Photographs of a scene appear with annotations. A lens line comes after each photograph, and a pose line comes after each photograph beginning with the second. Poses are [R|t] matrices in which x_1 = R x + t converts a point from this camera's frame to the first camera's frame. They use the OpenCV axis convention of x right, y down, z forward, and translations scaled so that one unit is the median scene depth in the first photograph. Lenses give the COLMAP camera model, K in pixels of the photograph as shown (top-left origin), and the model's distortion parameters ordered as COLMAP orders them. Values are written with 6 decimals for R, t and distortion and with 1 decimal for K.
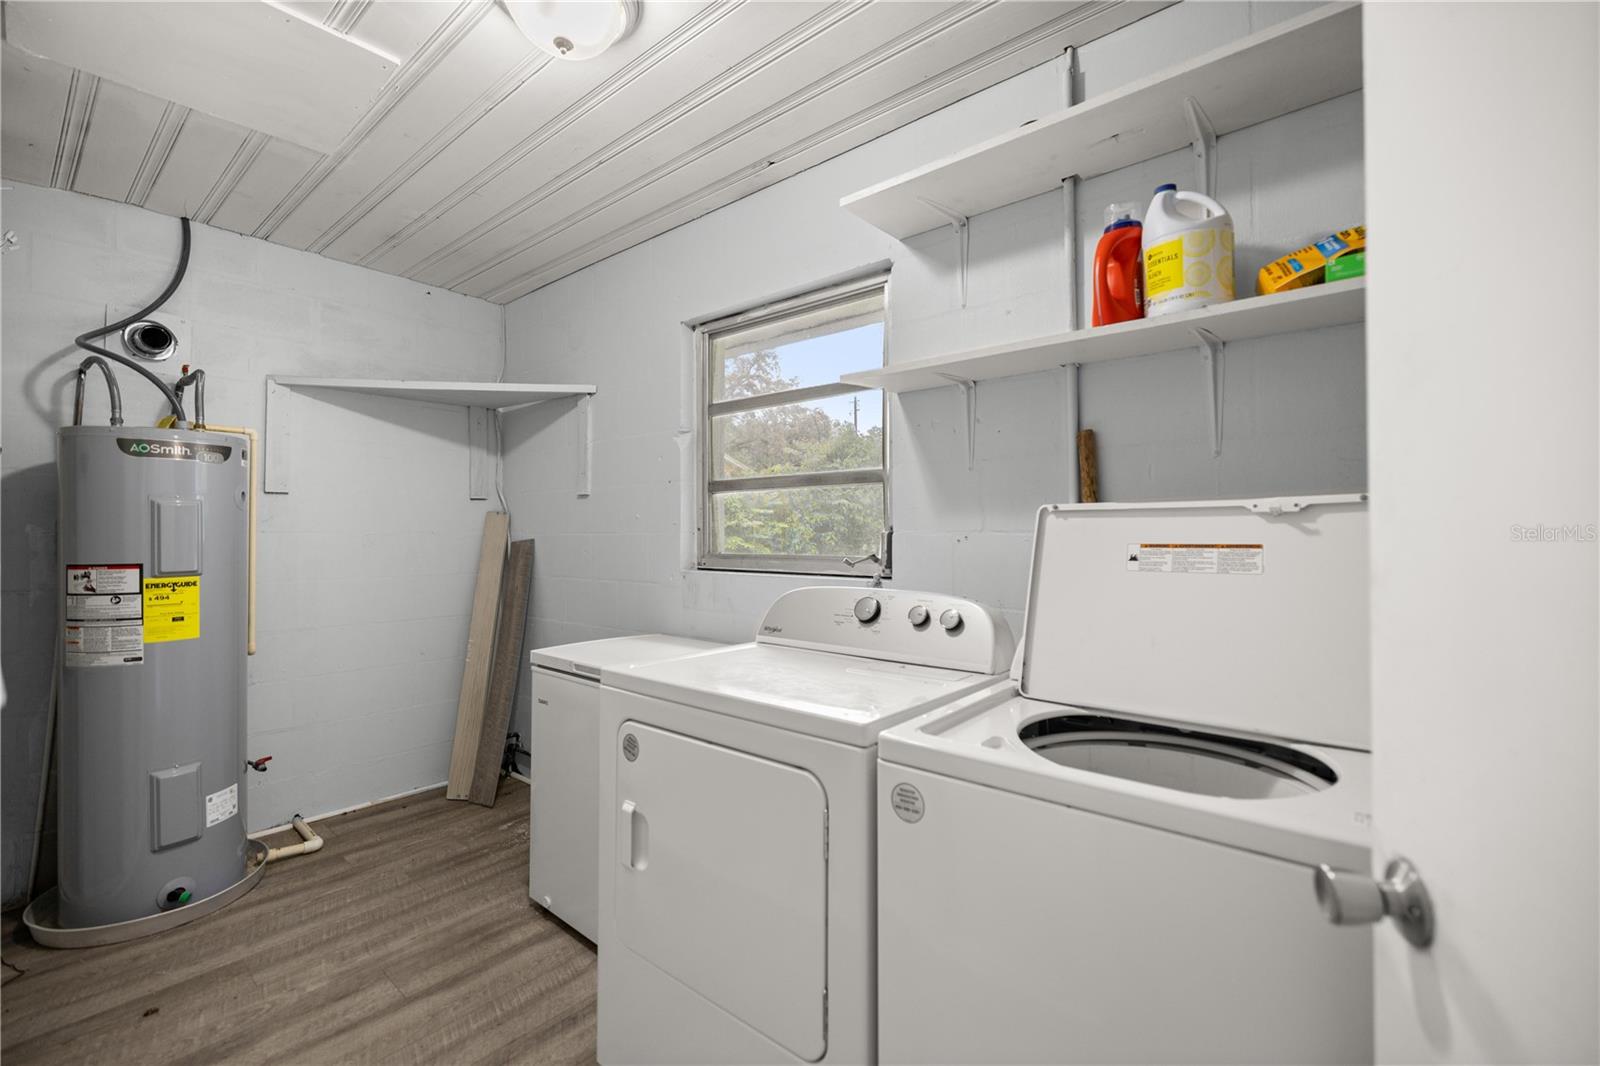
lens RADIAL K [[675.6, 0, 798.5], [0, 675.6, 528.9], [0, 0, 1]] dist [-0.001493, -0.000087]
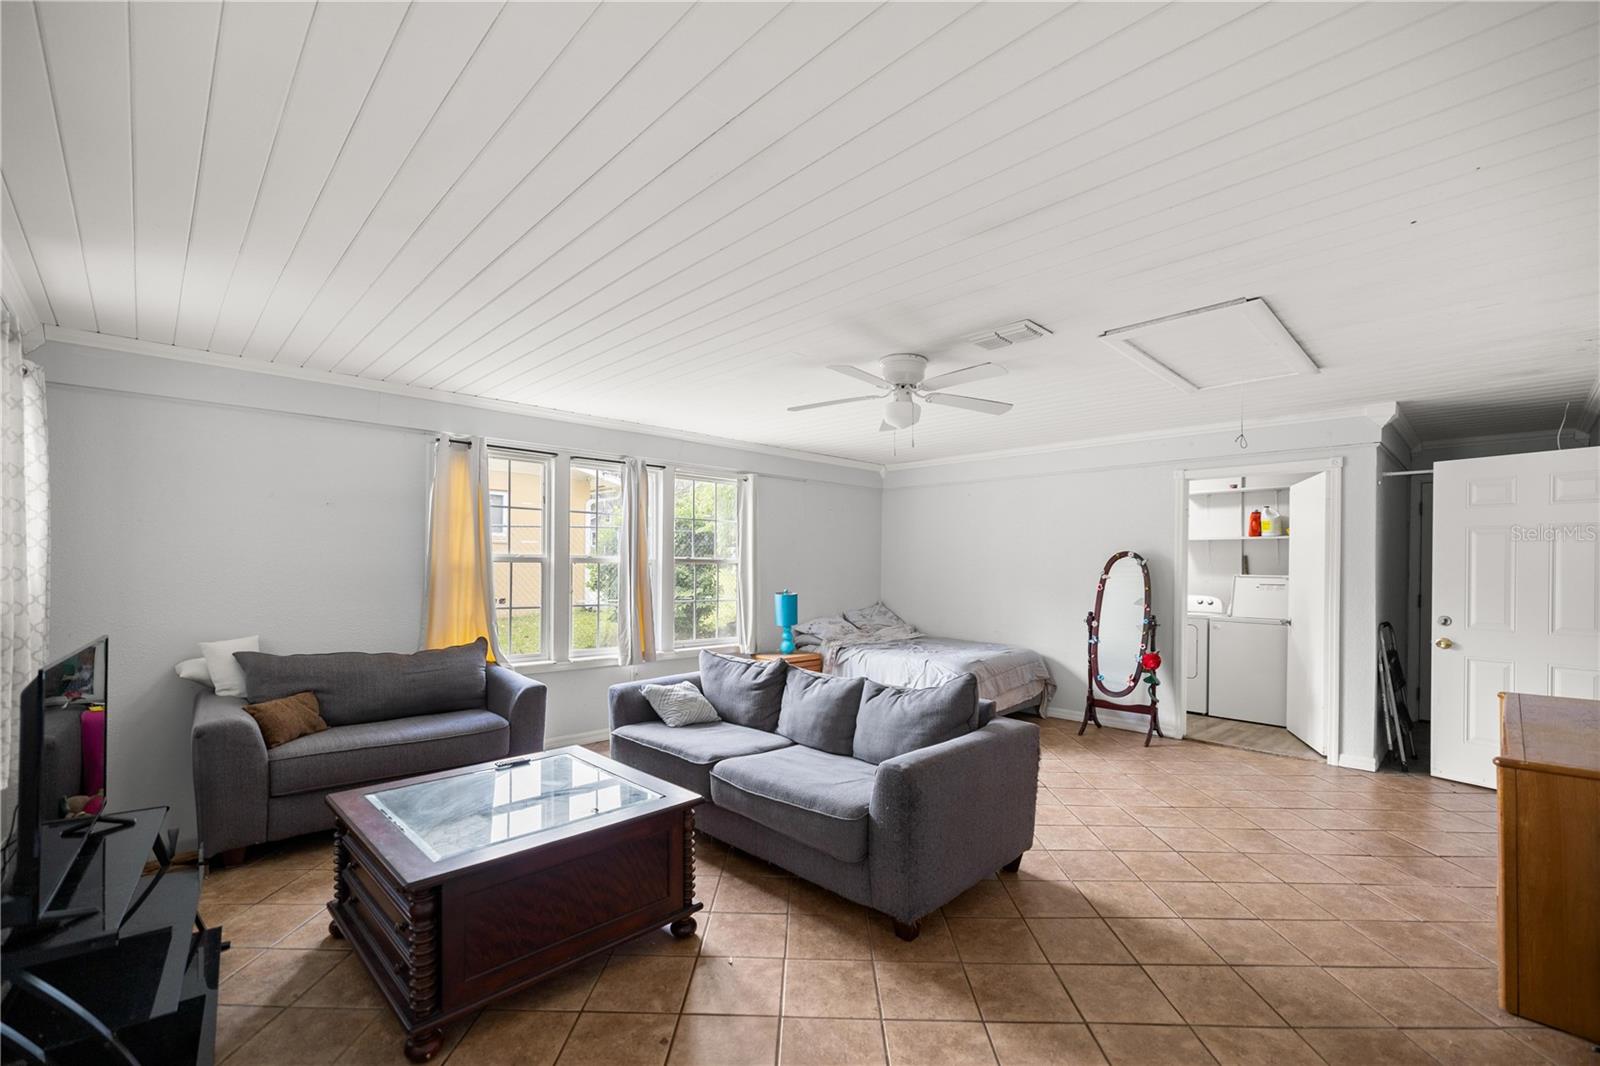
lens RADIAL K [[675.6, 0, 814.1], [0, 675.6, 575.5], [0, 0, 1]] dist [-0.001493, -0.000087]
pose [[0.994660, 0.017238, -0.101753, -1.859338], [-0.016023, 0.999790, 0.012752, -0.042611], [0.101951, -0.011054, 0.994728, -3.539454]]
